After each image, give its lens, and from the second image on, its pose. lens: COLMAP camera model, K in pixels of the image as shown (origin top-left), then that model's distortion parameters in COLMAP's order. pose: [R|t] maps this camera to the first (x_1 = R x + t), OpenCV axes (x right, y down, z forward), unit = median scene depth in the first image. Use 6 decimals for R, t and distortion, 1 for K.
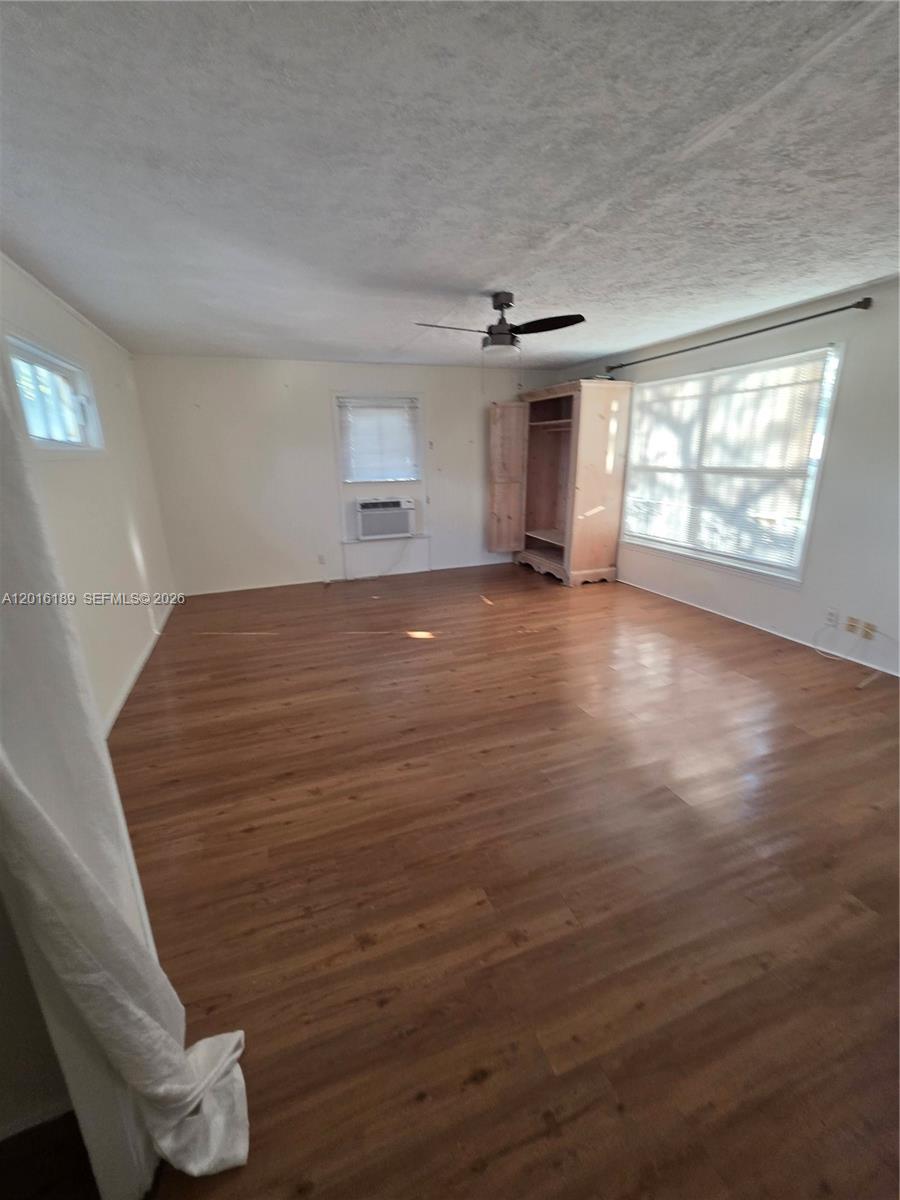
lens RADIAL K [[481.9, 0, 450.0], [0, 481.9, 600.0], [0, 0, 1]] dist [0.000651, 0.000228]
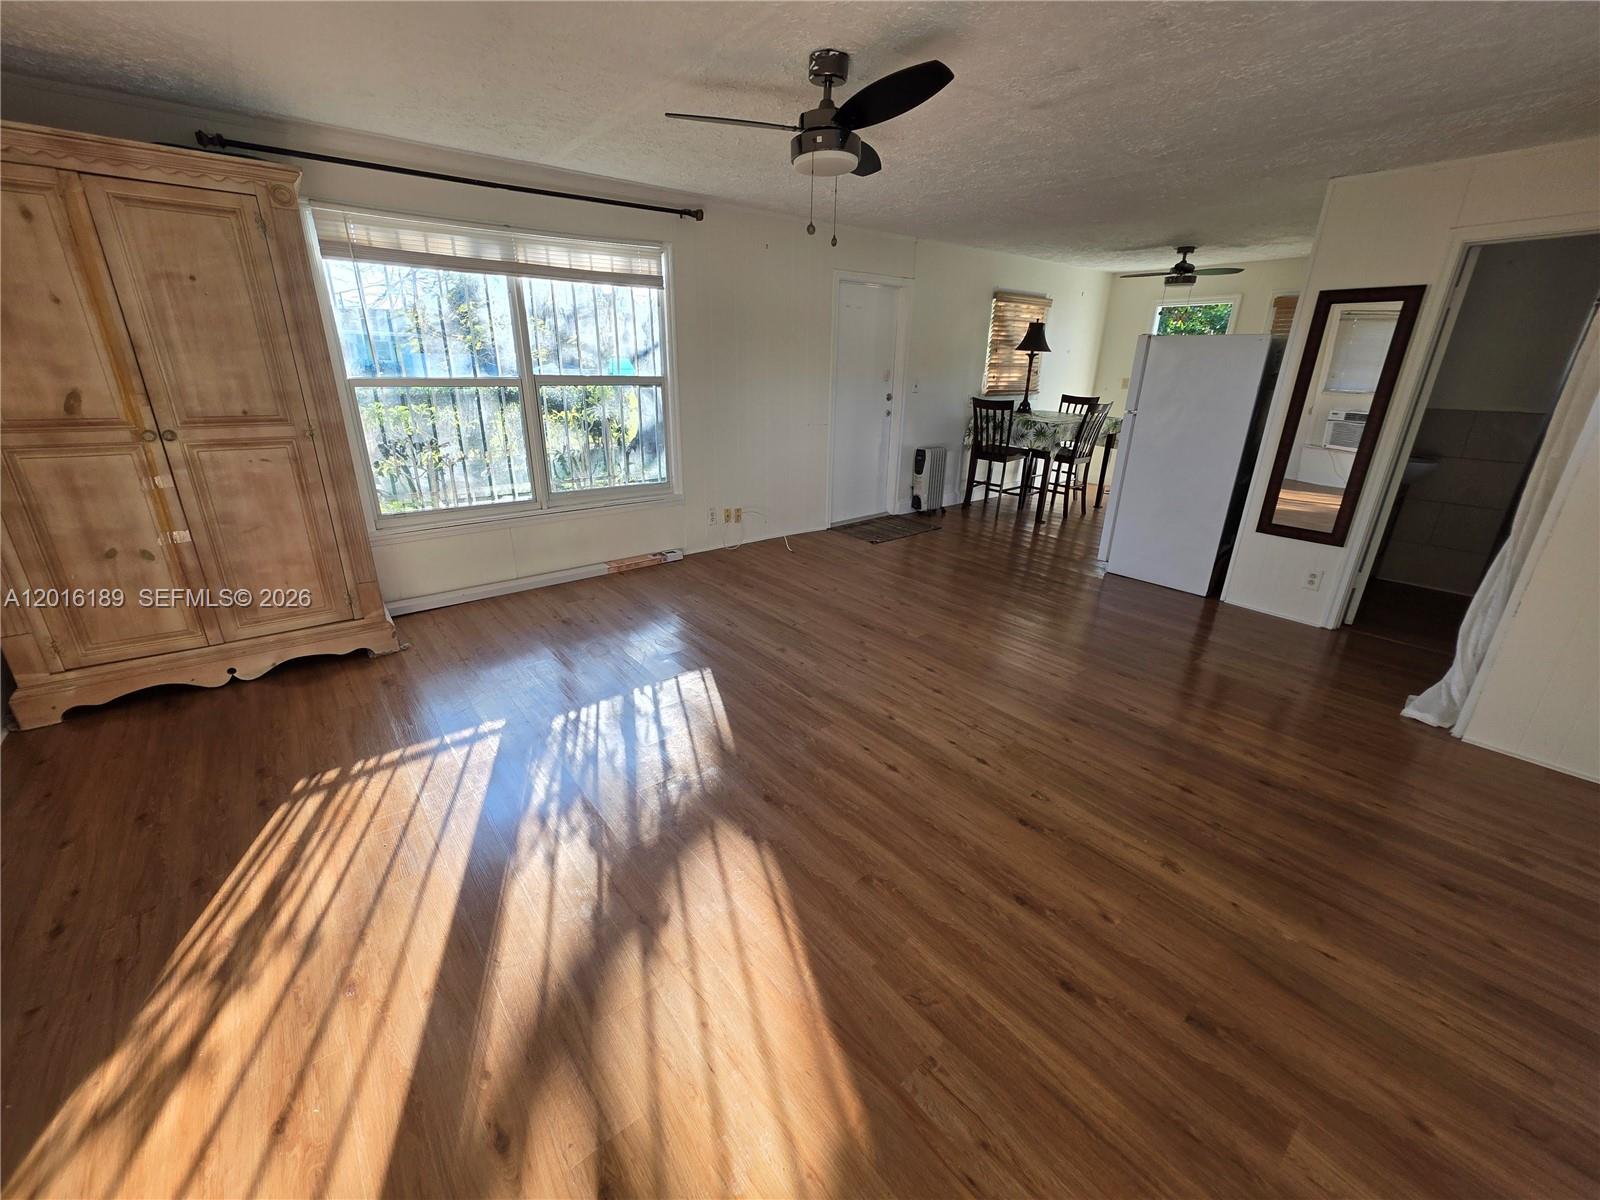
lens RADIAL K [[642.5, 0, 794.5], [0, 642.5, 595.0], [0, 0, 1]] dist [0.000651, 0.000228]
pose [[-0.291963, -0.316815, 0.902433, -0.654116], [0.276314, 0.875370, 0.396709, -0.350629], [-0.915646, 0.365179, -0.168035, 1.216759]]
